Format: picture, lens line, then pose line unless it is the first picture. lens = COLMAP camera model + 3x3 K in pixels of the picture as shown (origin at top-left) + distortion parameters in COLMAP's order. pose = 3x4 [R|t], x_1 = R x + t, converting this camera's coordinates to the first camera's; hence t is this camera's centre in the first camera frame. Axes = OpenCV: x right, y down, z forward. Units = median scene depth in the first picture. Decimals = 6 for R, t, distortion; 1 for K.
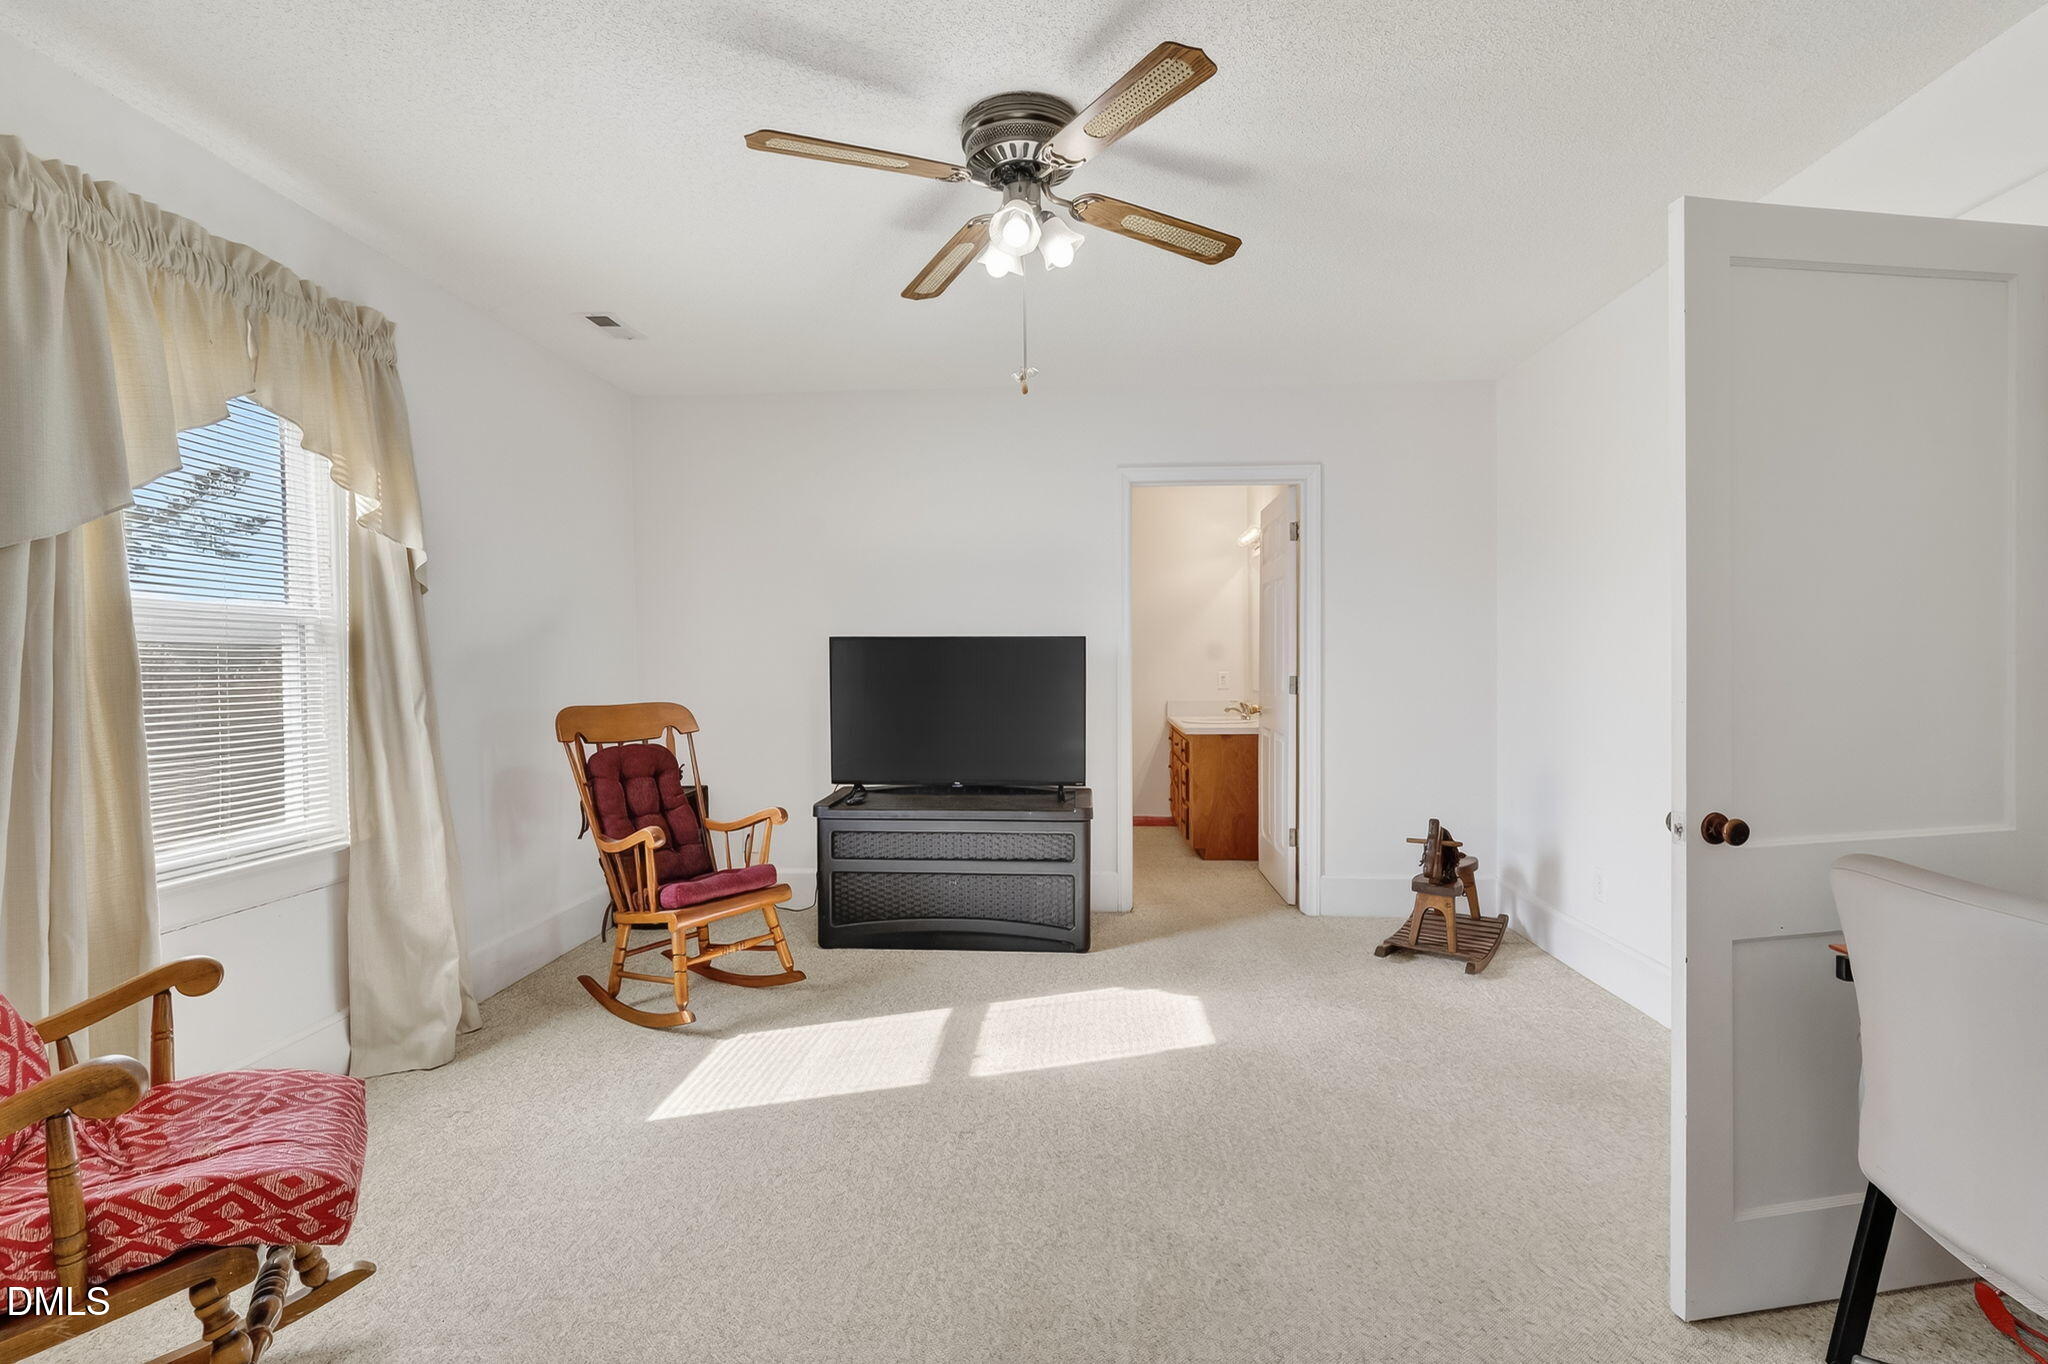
lens RADIAL K [[995.4, 0, 1027.3], [0, 995.4, 671.9], [0, 0, 1]] dist [0.015587, -0.004028]
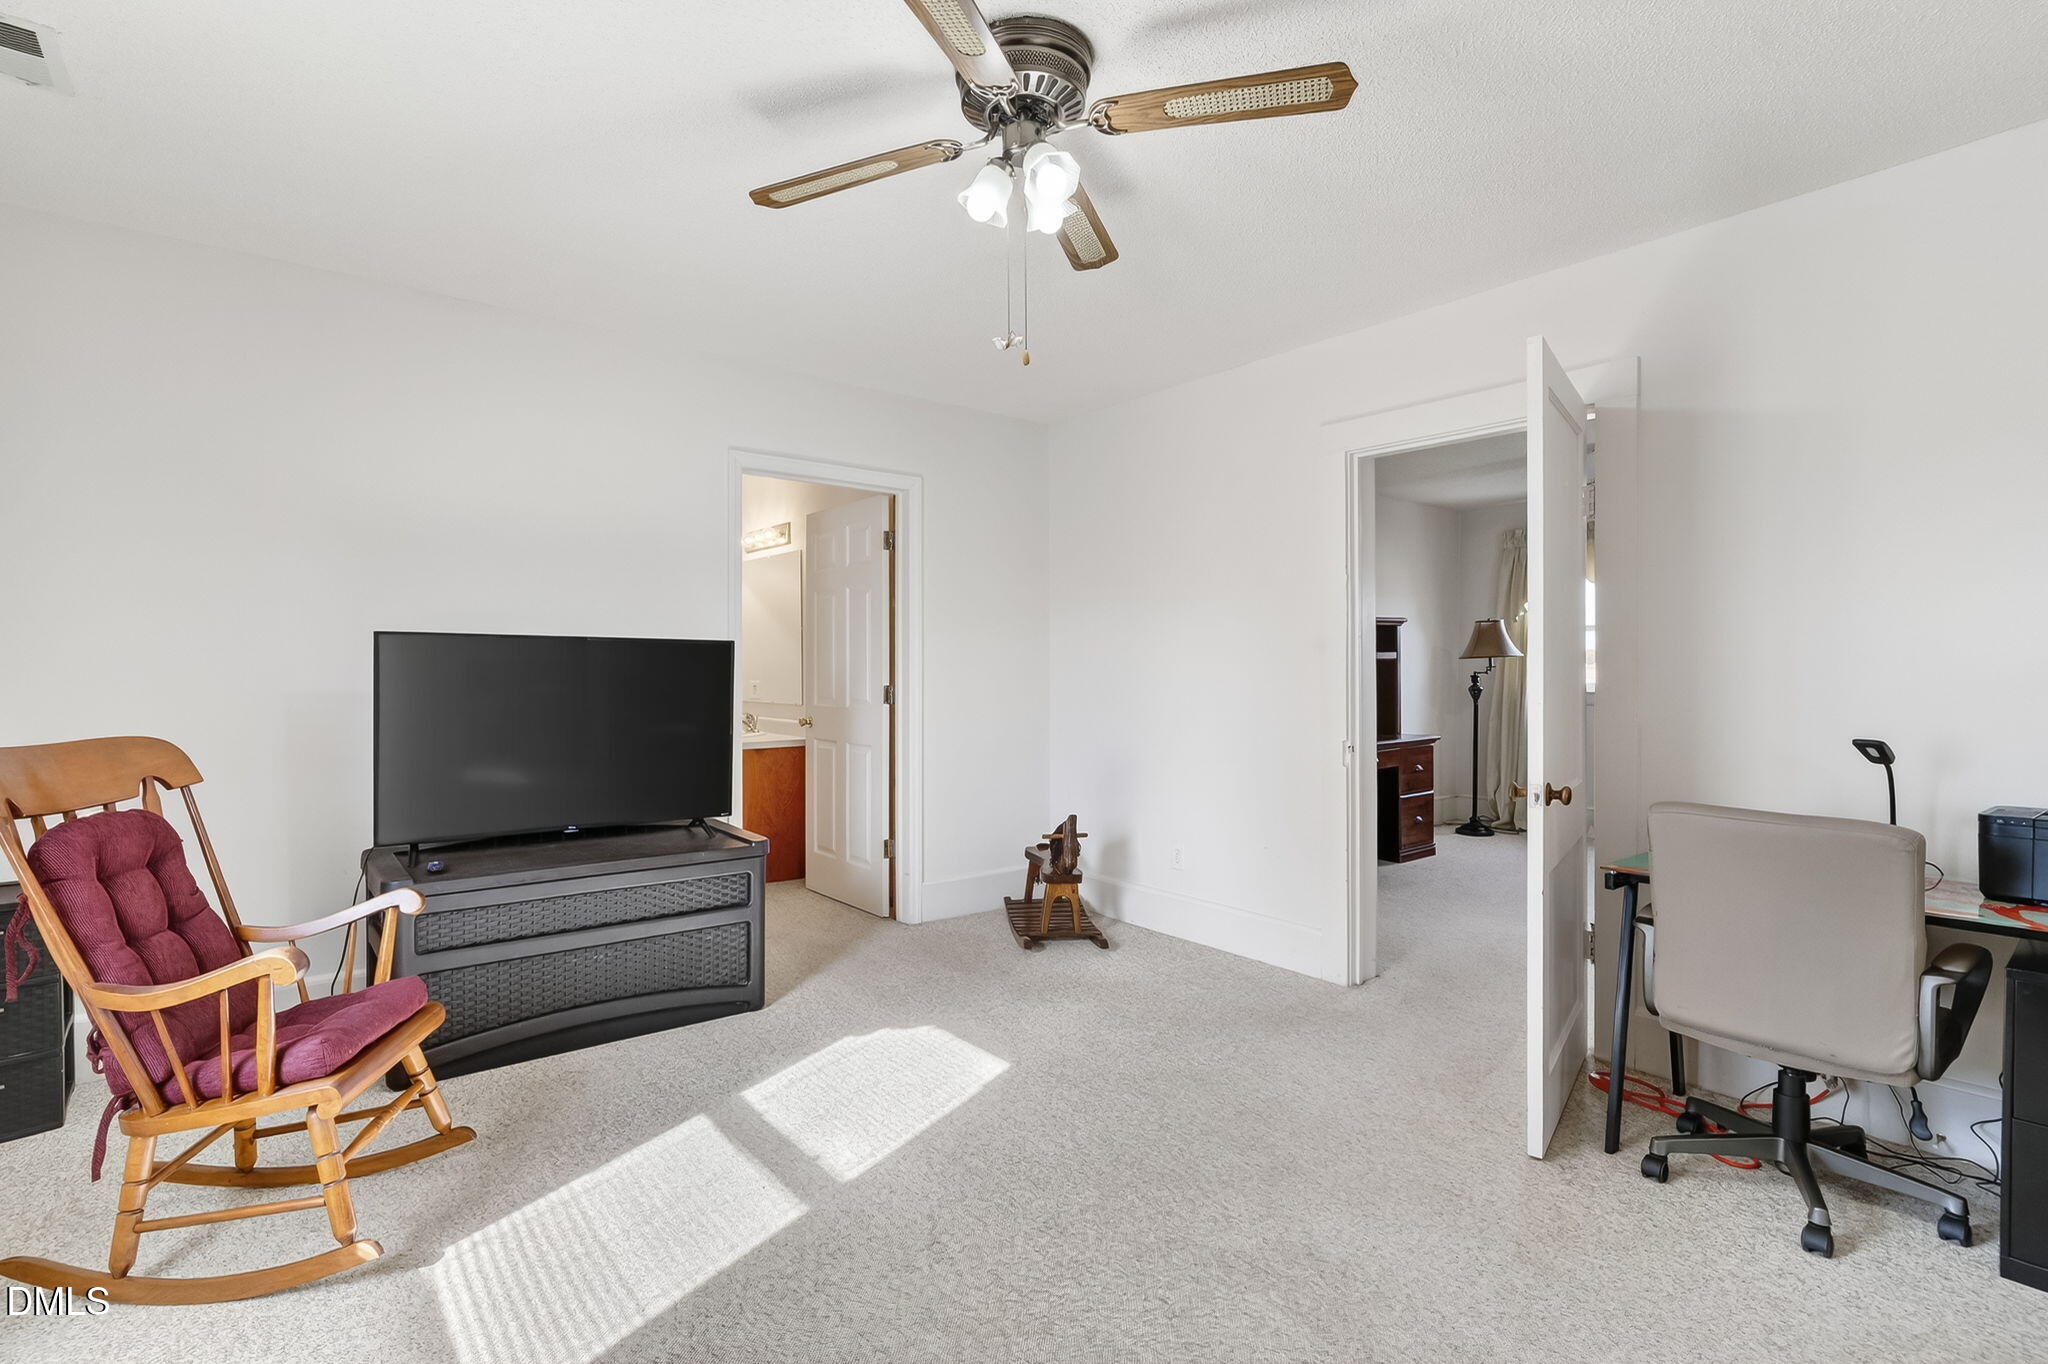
lens RADIAL K [[995.4, 0, 1031.5], [0, 995.4, 680.1], [0, 0, 1]] dist [0.015587, -0.004028]
pose [[0.736806, -0.000939, 0.676104, -0.389656], [0.000317, 0.999999, 0.001042, -0.002363], [-0.676104, -0.000553, 0.736806, 0.233798]]
